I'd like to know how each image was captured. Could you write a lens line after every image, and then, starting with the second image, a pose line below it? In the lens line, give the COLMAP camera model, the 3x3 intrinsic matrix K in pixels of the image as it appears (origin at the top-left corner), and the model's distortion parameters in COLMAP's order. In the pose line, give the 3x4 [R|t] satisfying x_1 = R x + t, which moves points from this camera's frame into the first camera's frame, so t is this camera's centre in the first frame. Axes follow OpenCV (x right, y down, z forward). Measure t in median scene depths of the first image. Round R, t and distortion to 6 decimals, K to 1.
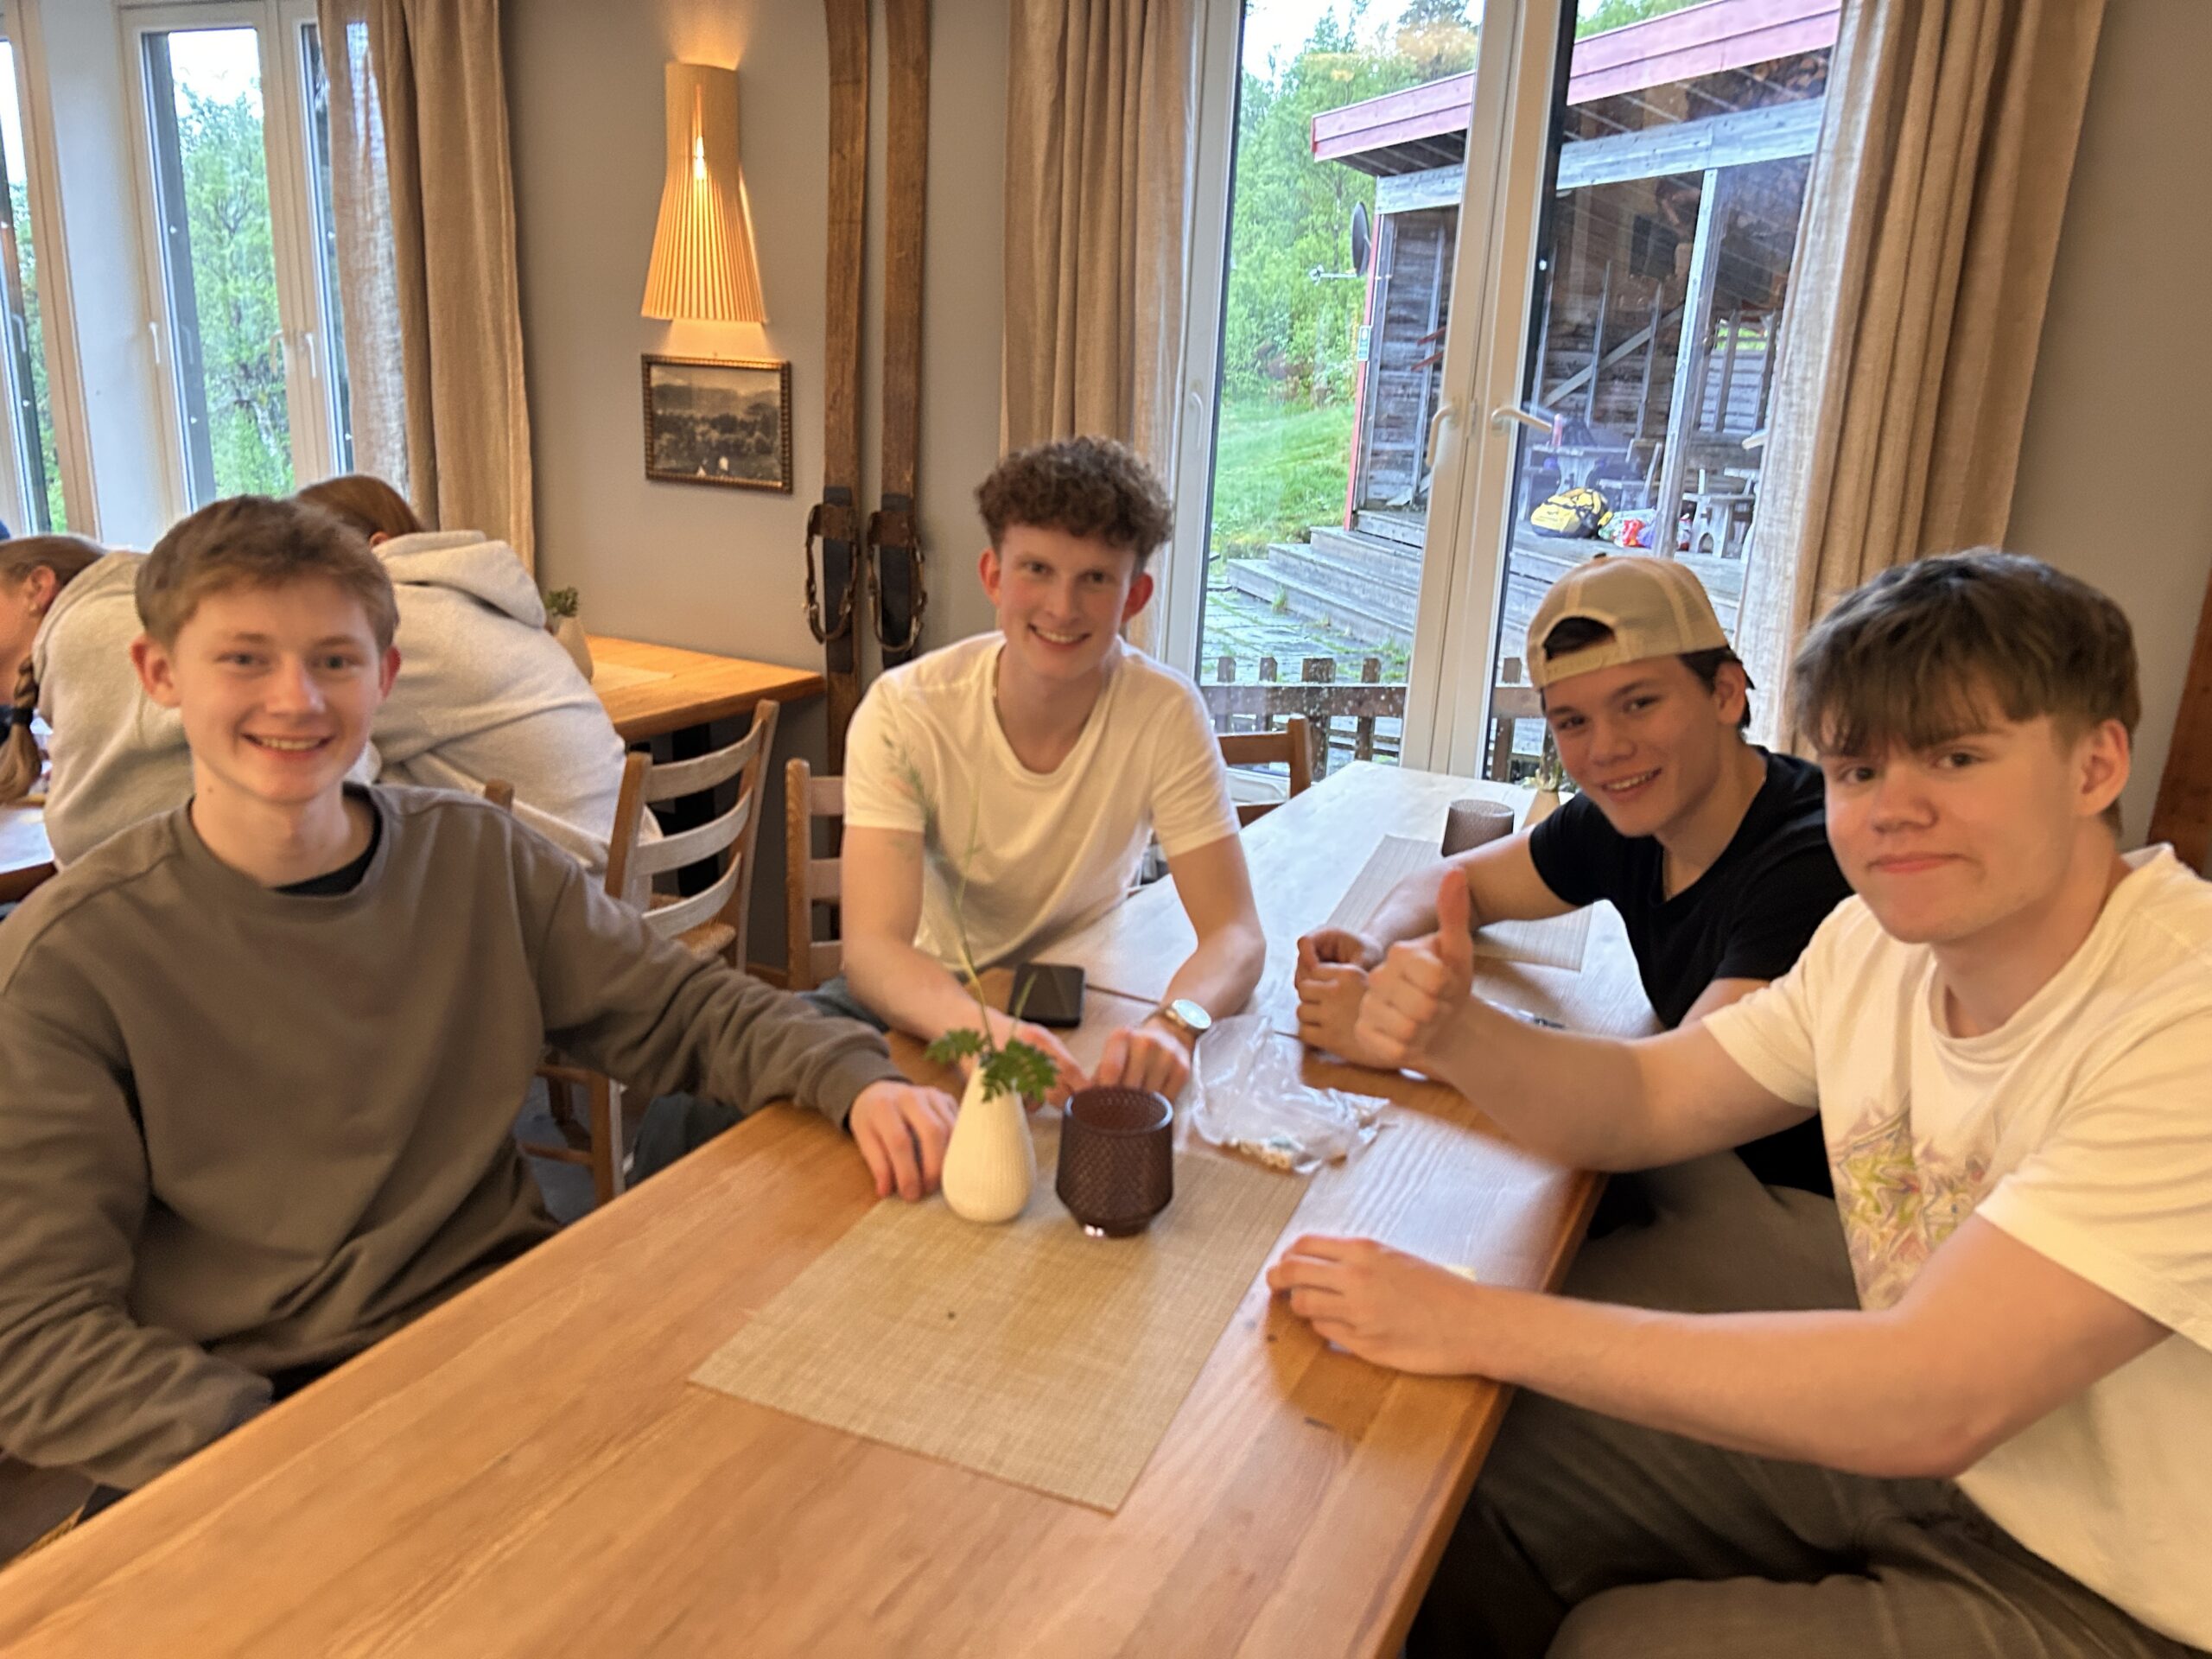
lens RADIAL K [[1705.1, 0, 1114.9], [0, 1705.1, 832.9], [0, 0, 1]] dist [0.054401, -0.047861]
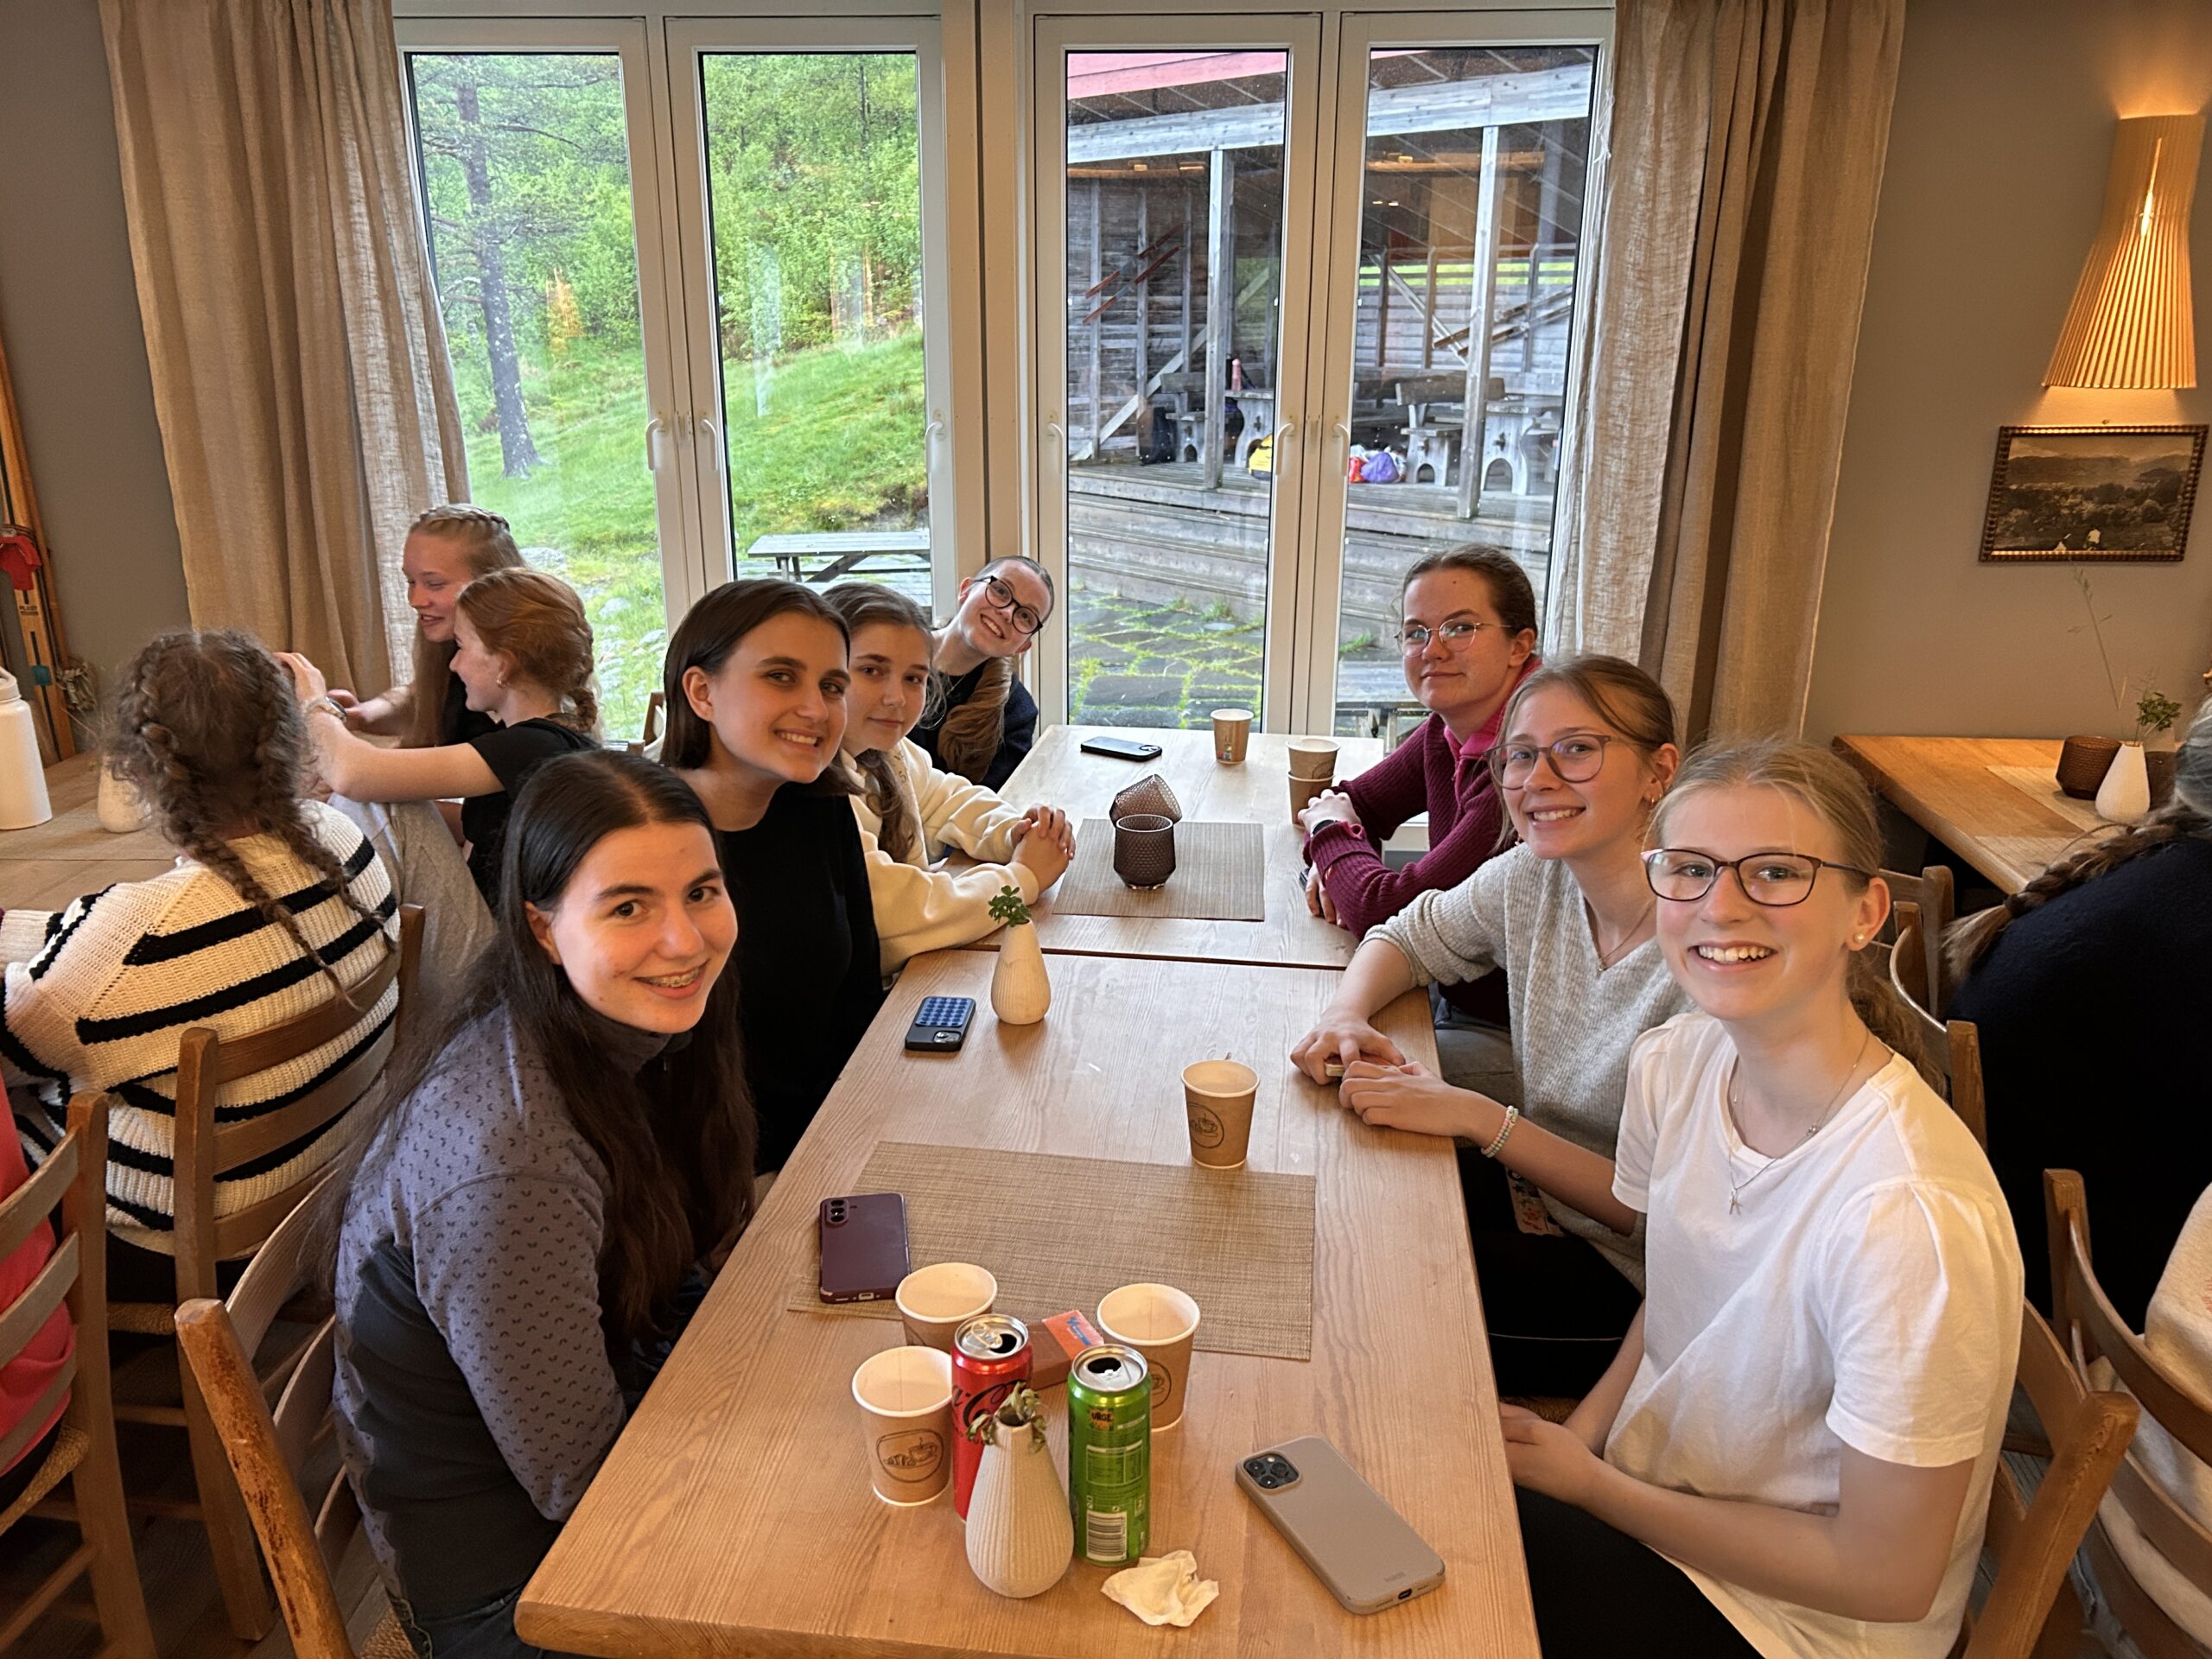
lens RADIAL K [[1705.1, 0, 1107.6], [0, 1705.1, 825.8], [0, 0, 1]] dist [0.054401, -0.047861]
pose [[0.914752, -0.165550, 0.368539, -0.350430], [0.152845, 0.986200, 0.063631, -0.064562], [-0.373988, -0.001878, 0.927432, 0.104123]]
